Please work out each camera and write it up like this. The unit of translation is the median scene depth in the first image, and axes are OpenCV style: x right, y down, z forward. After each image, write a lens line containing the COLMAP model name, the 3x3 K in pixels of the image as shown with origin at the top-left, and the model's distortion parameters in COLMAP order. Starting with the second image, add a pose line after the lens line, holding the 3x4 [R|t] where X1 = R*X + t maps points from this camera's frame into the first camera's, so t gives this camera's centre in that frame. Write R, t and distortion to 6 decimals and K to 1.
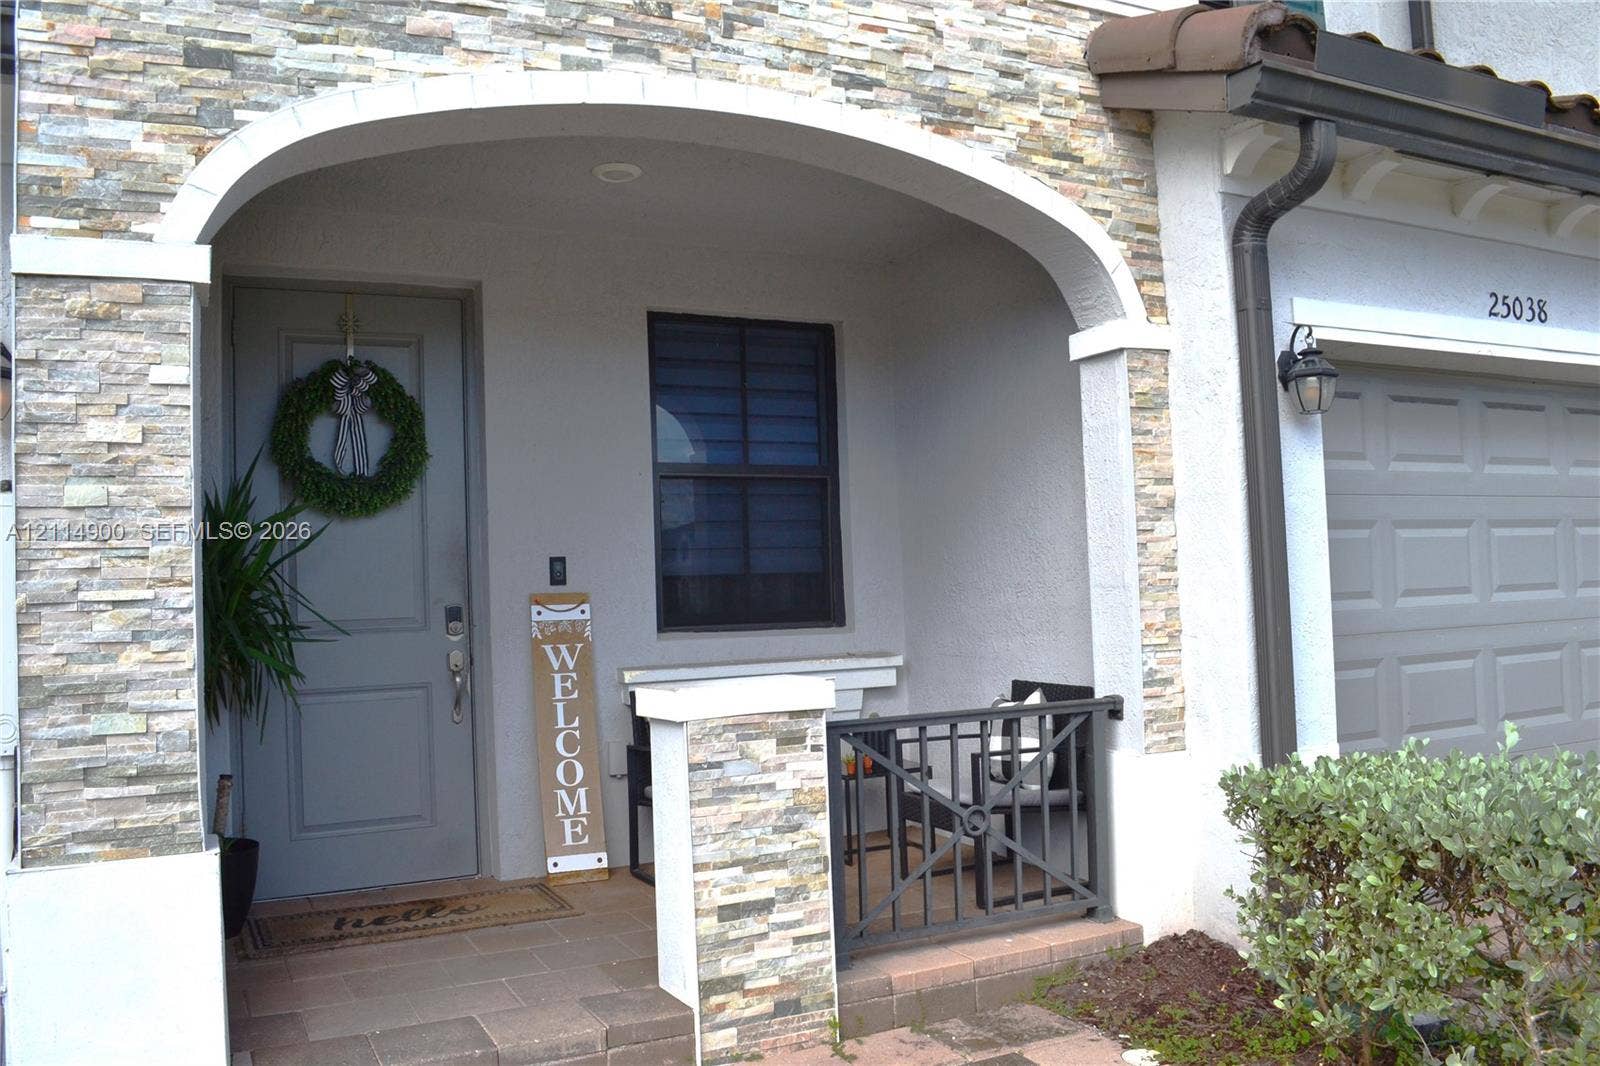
lens RADIAL K [[1300.9, 0, 800.0], [0, 1300.9, 533.0], [0, 0, 1]] dist [-0.081791, -0.000439]
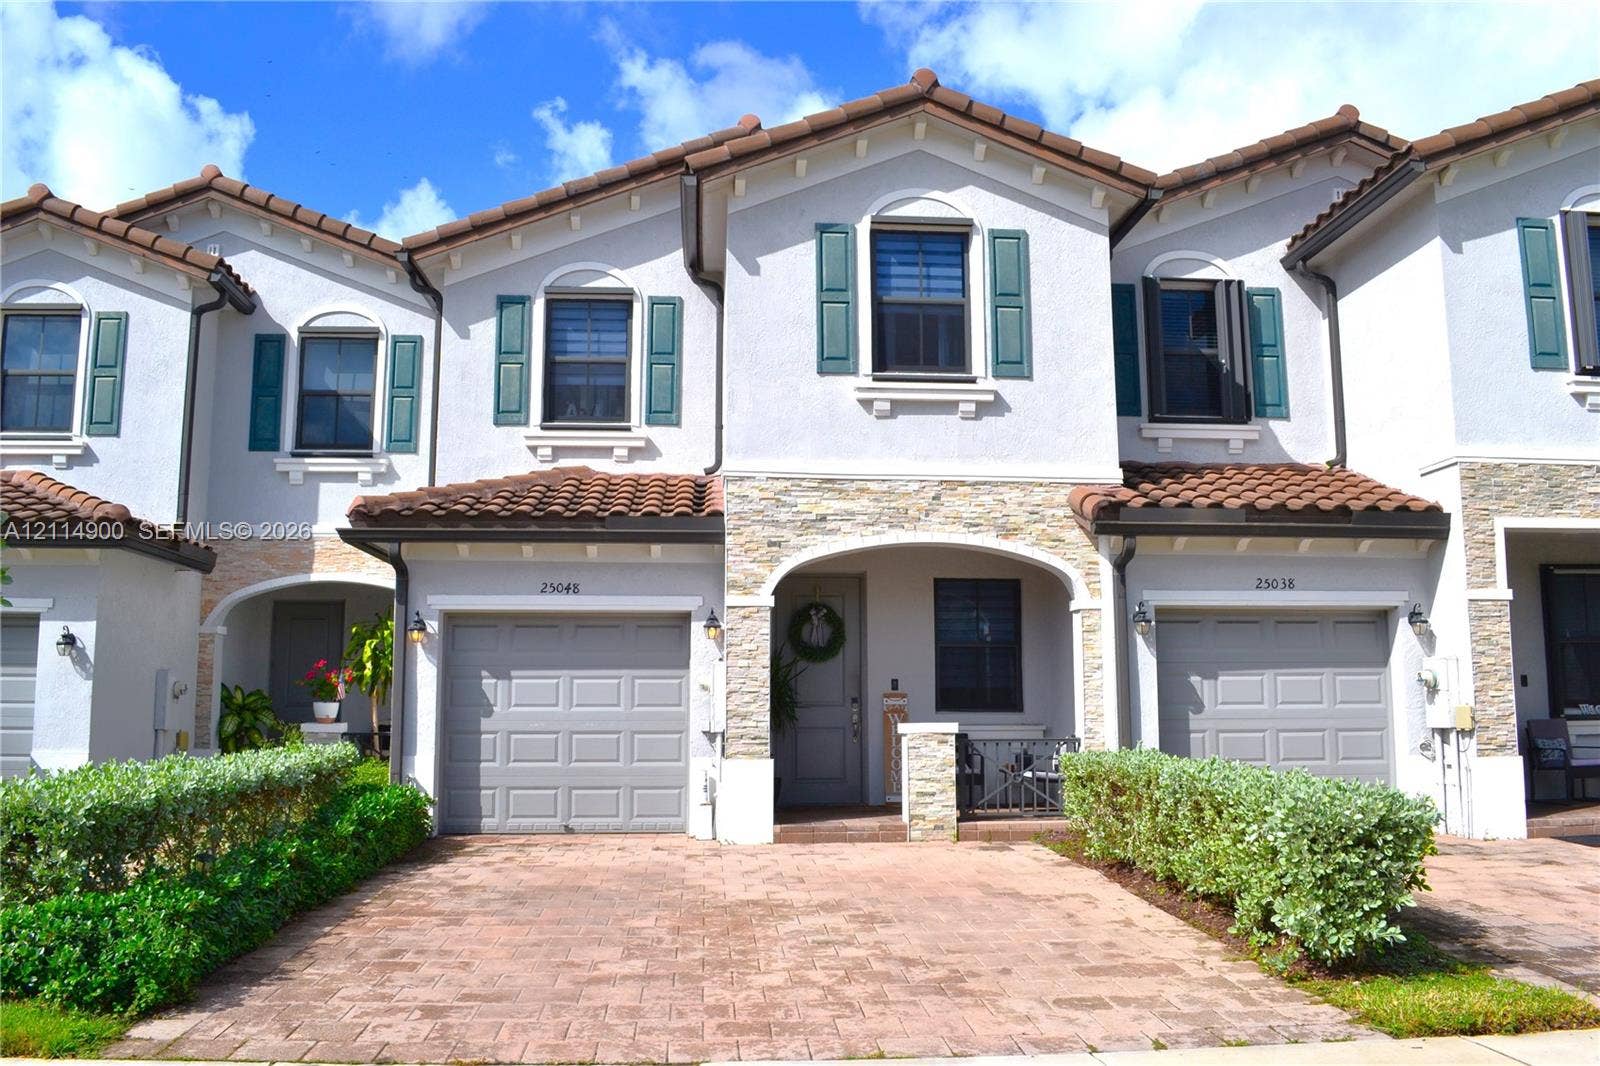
lens RADIAL K [[1300.9, 0, 800.0], [0, 1300.9, 533.0], [0, 0, 1]] dist [-0.081791, -0.000439]
pose [[0.929673, -0.013064, -0.368153, 0.828127], [-0.016029, 0.996990, -0.075858, -0.100751], [0.368036, 0.076424, 0.926666, -2.060859]]
